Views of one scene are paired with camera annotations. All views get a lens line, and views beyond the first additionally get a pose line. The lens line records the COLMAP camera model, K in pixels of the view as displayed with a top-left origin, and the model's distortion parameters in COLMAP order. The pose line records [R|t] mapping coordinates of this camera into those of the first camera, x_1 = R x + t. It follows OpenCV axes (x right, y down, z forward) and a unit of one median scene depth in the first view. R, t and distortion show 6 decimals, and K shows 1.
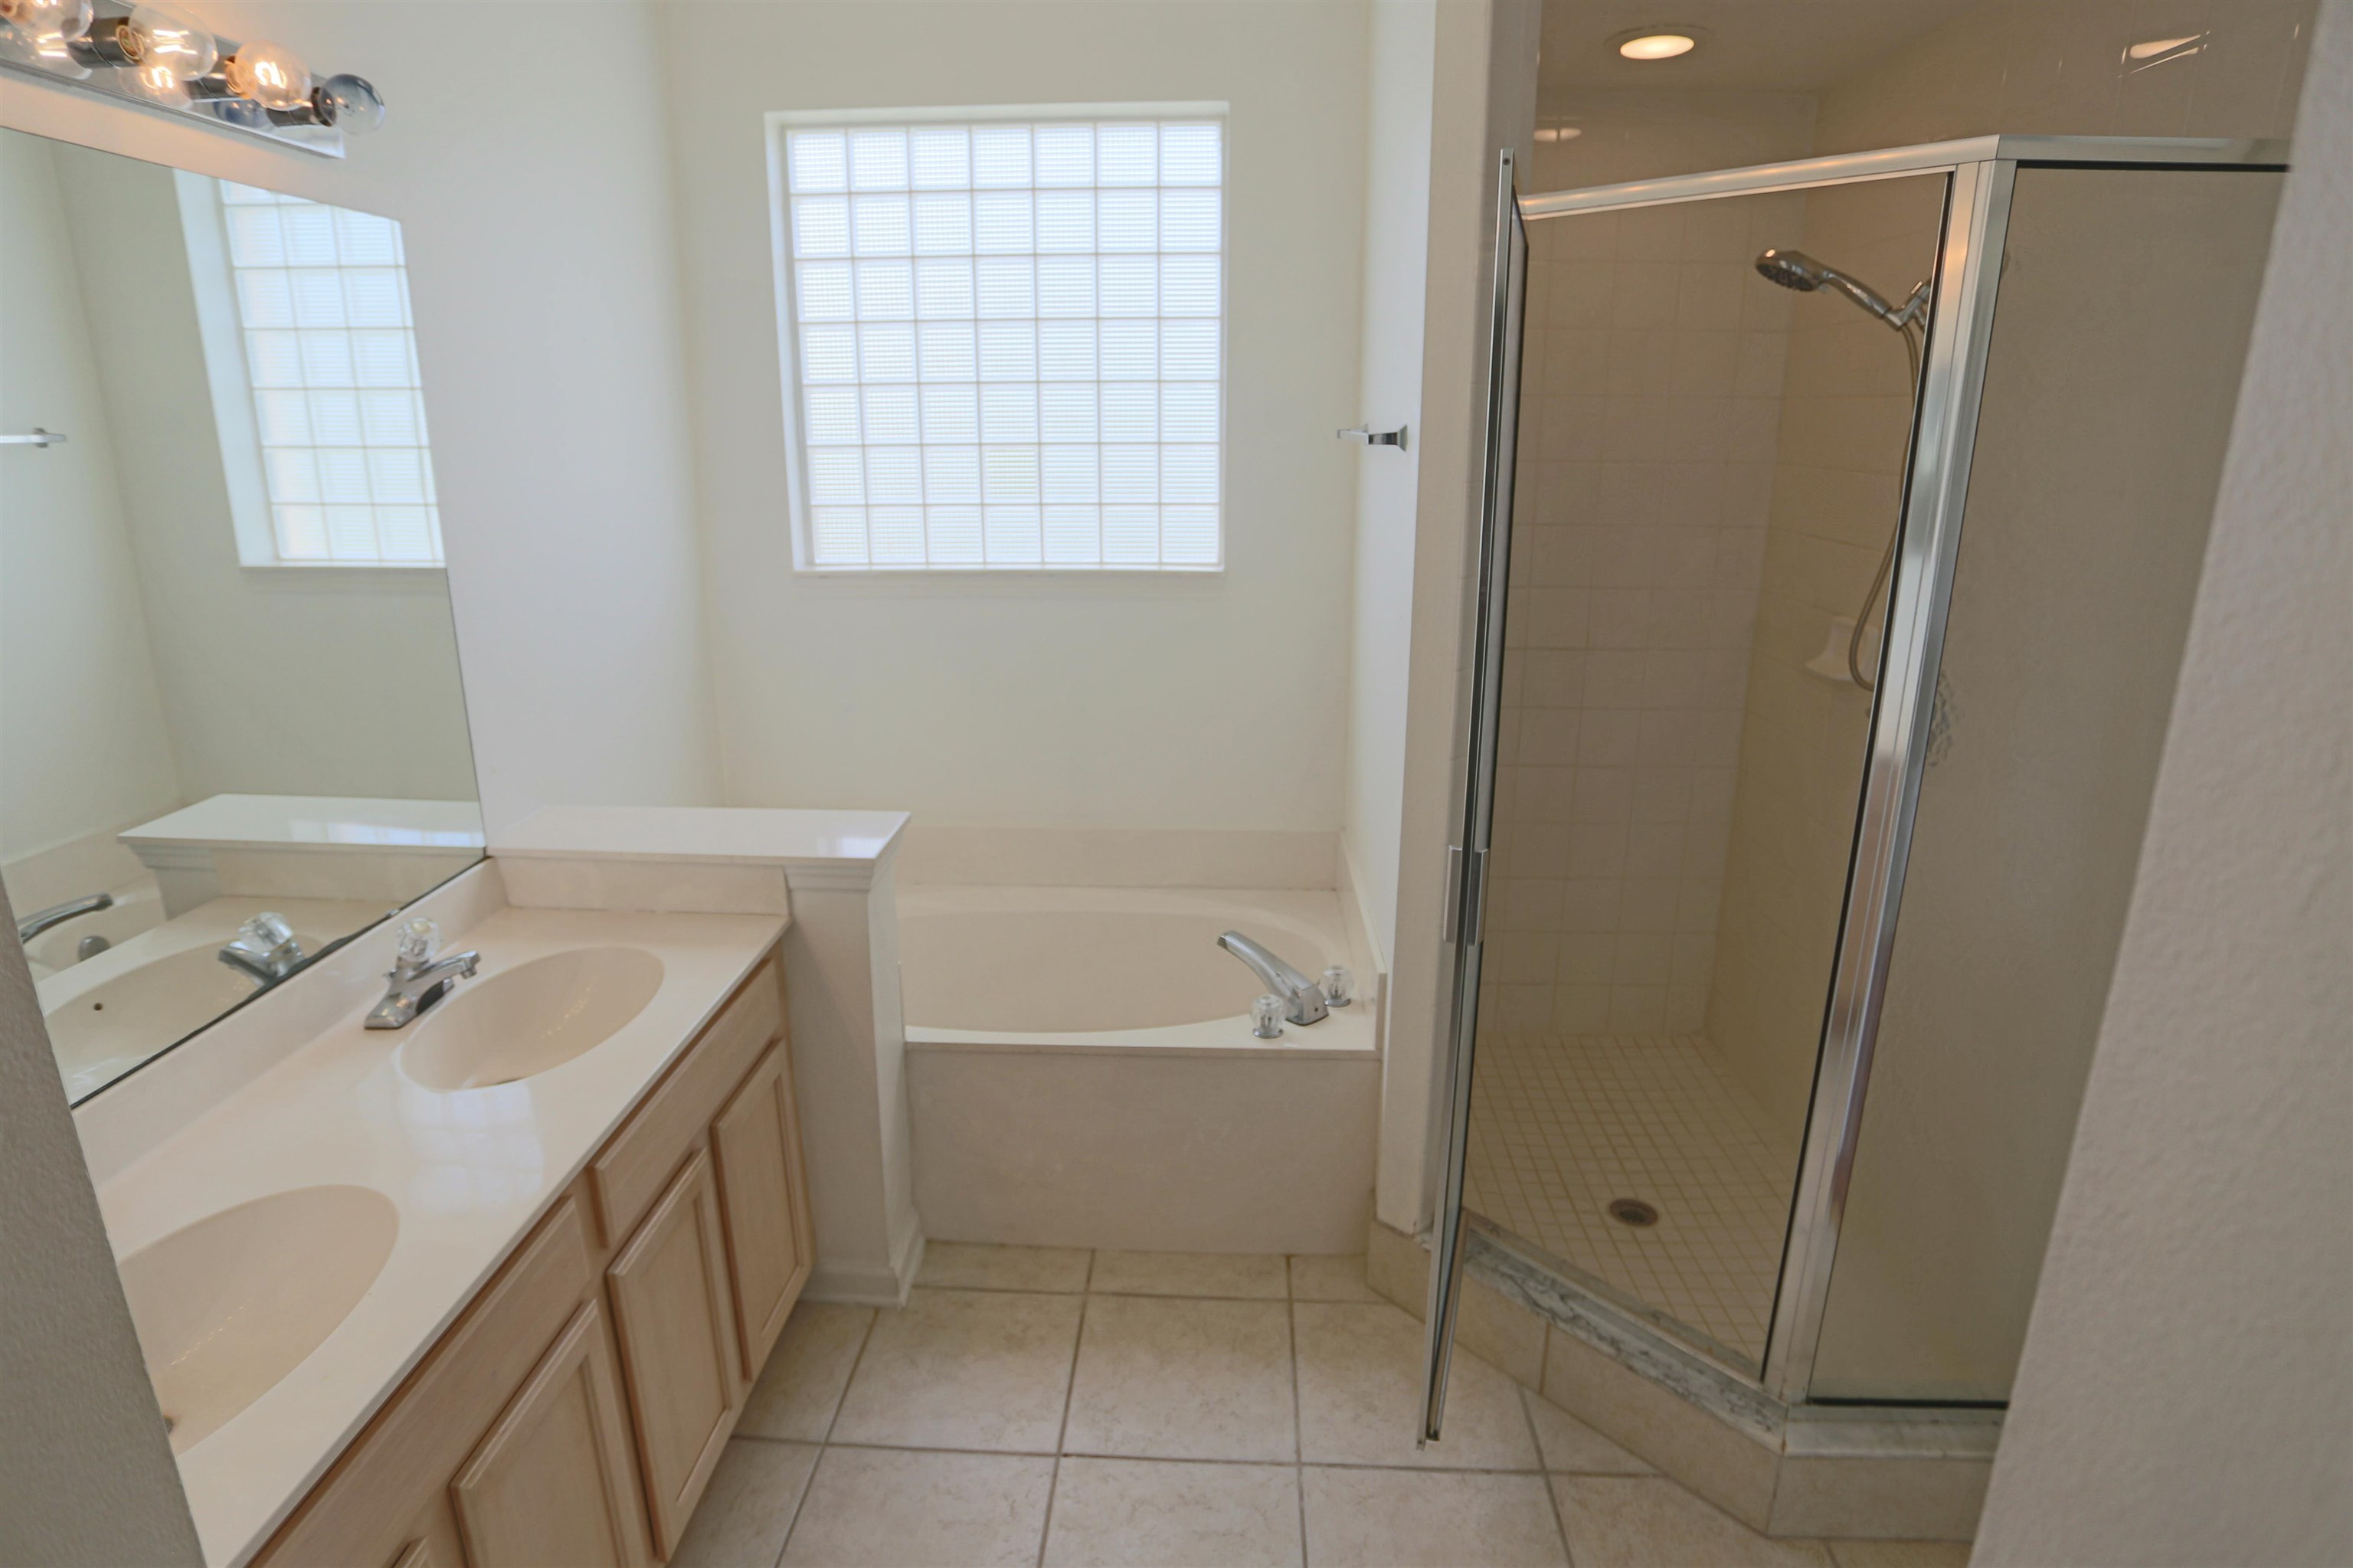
lens RADIAL K [[1237.9, 0, 1158.6], [0, 1237.9, 764.9], [0, 0, 1]] dist [-0.068716, 0.001582]
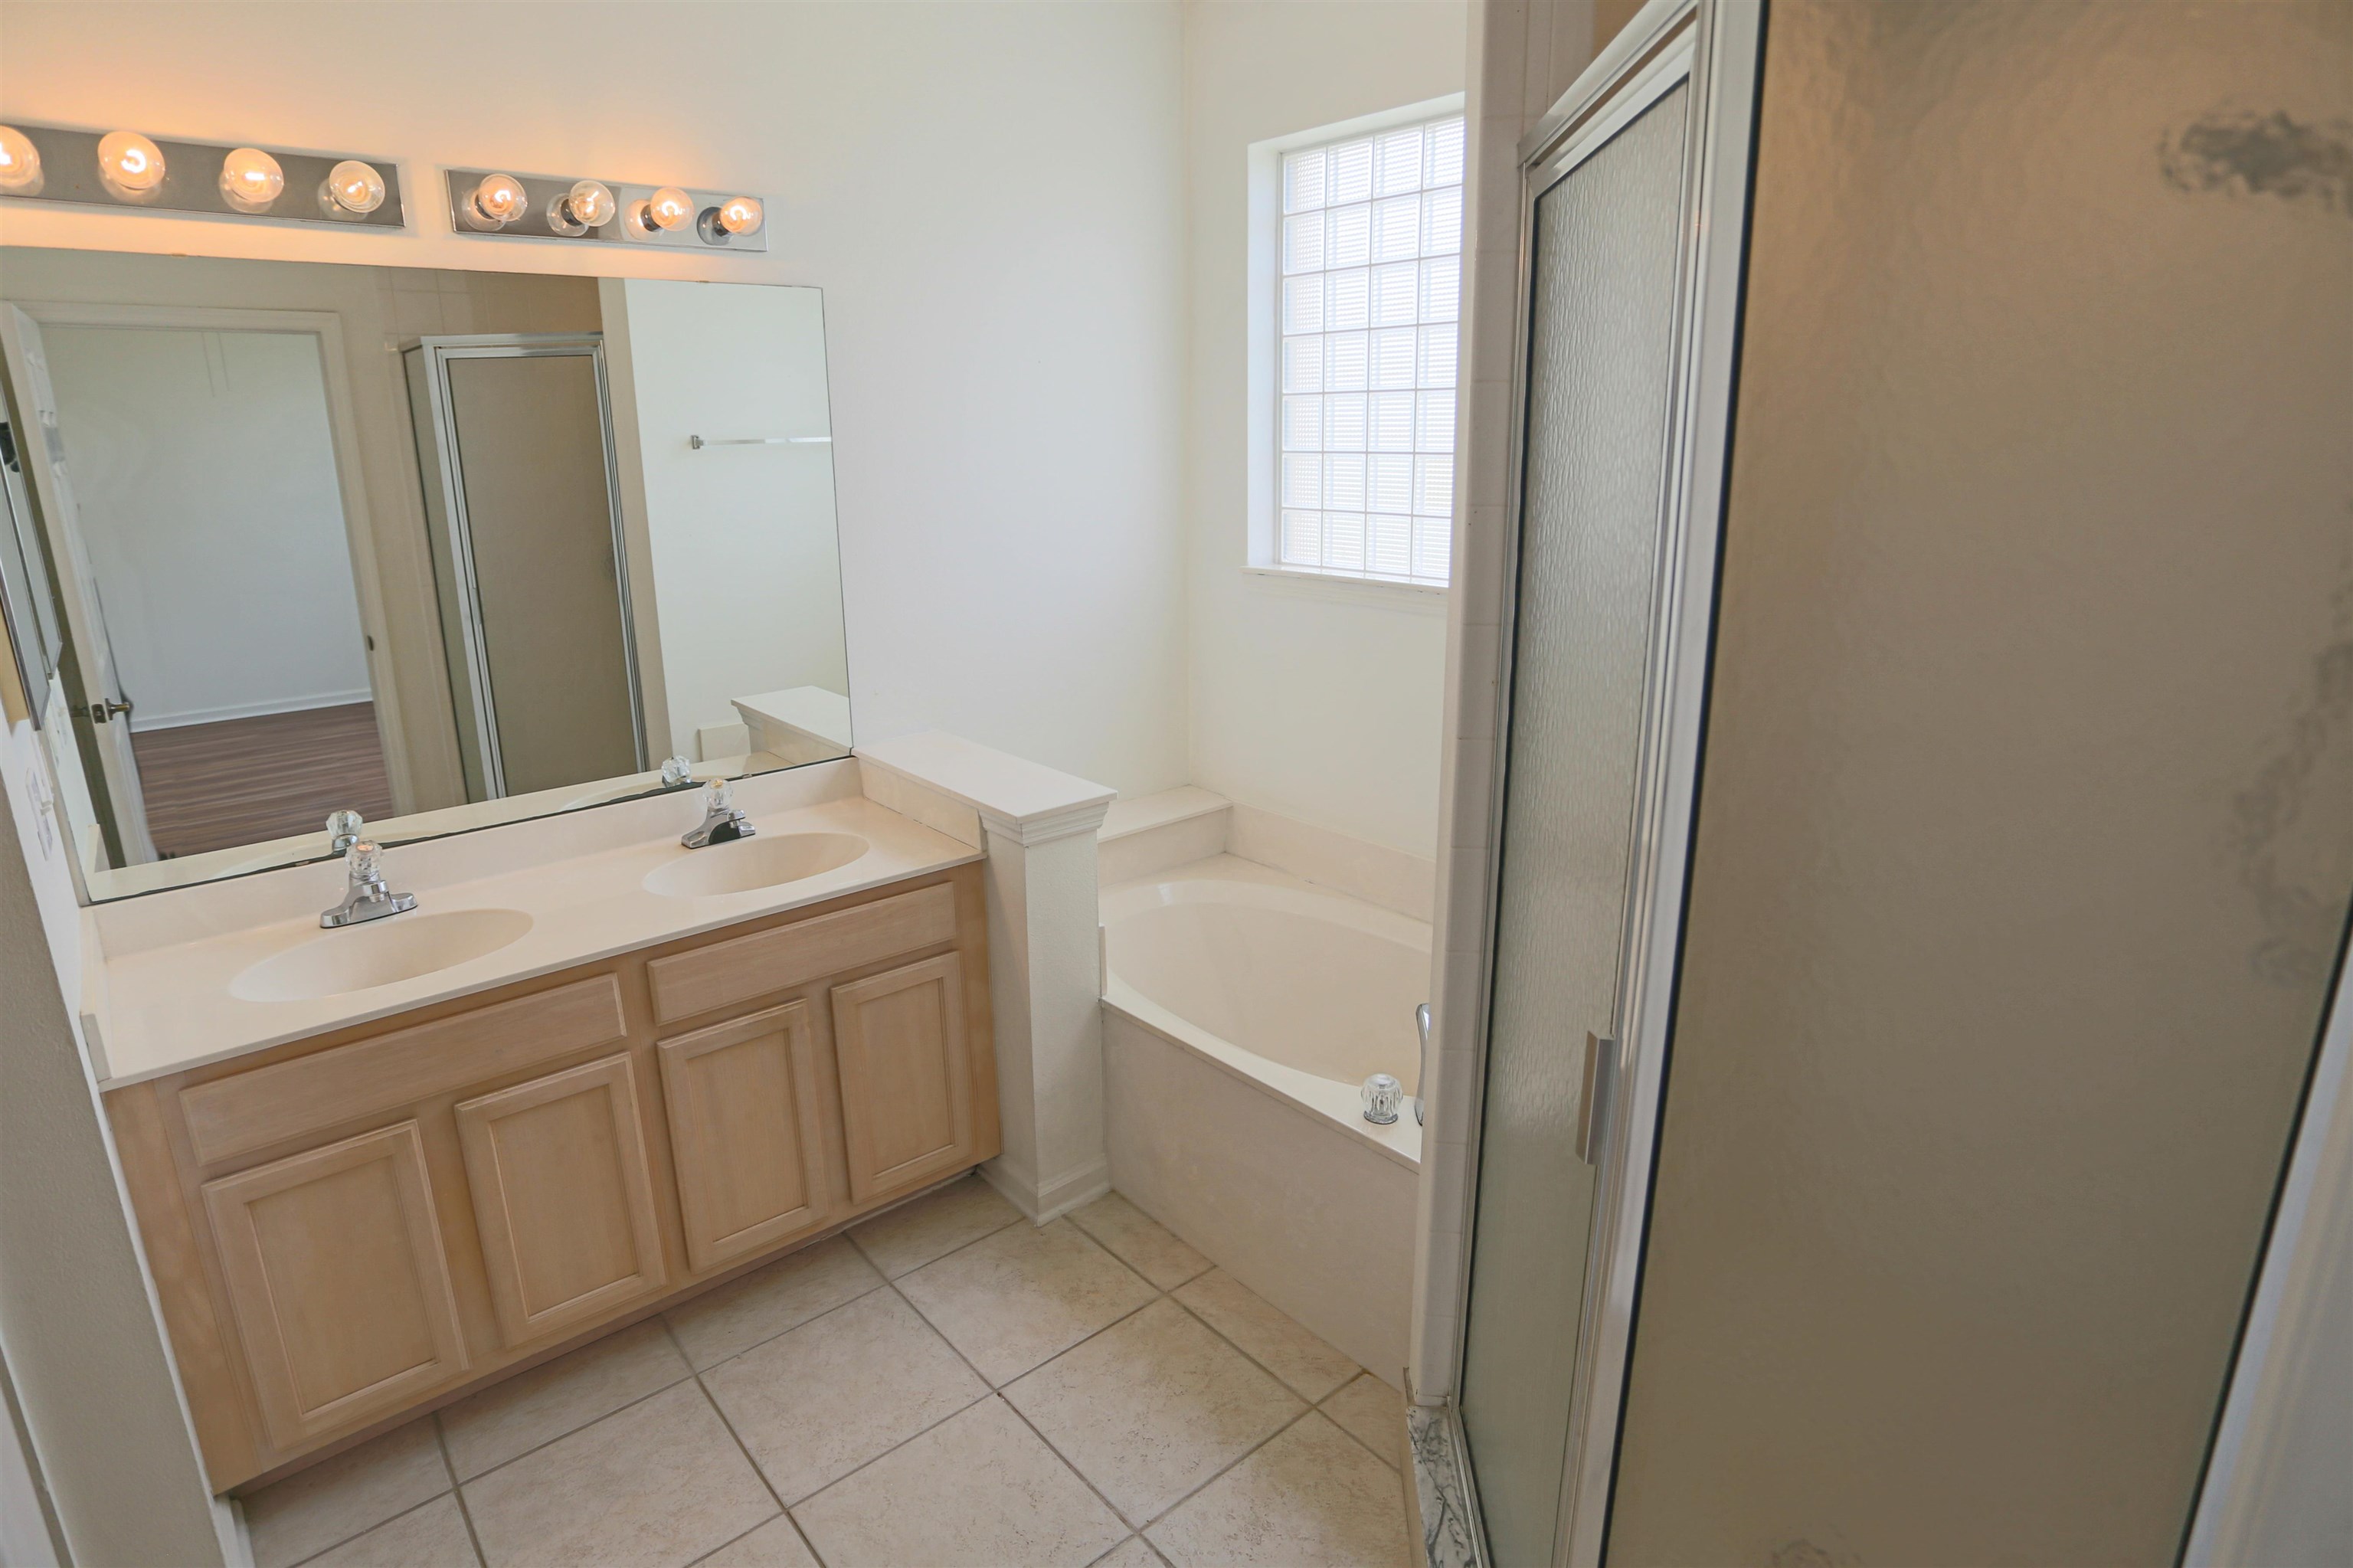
lens RADIAL K [[1237.9, 0, 1158.6], [0, 1237.9, 764.9], [0, 0, 1]] dist [-0.068716, 0.001582]
pose [[0.678477, 0.177676, -0.712812, 0.630221], [-0.180174, 0.980921, 0.073010, -0.074918], [0.712185, 0.078894, 0.697545, 0.279703]]
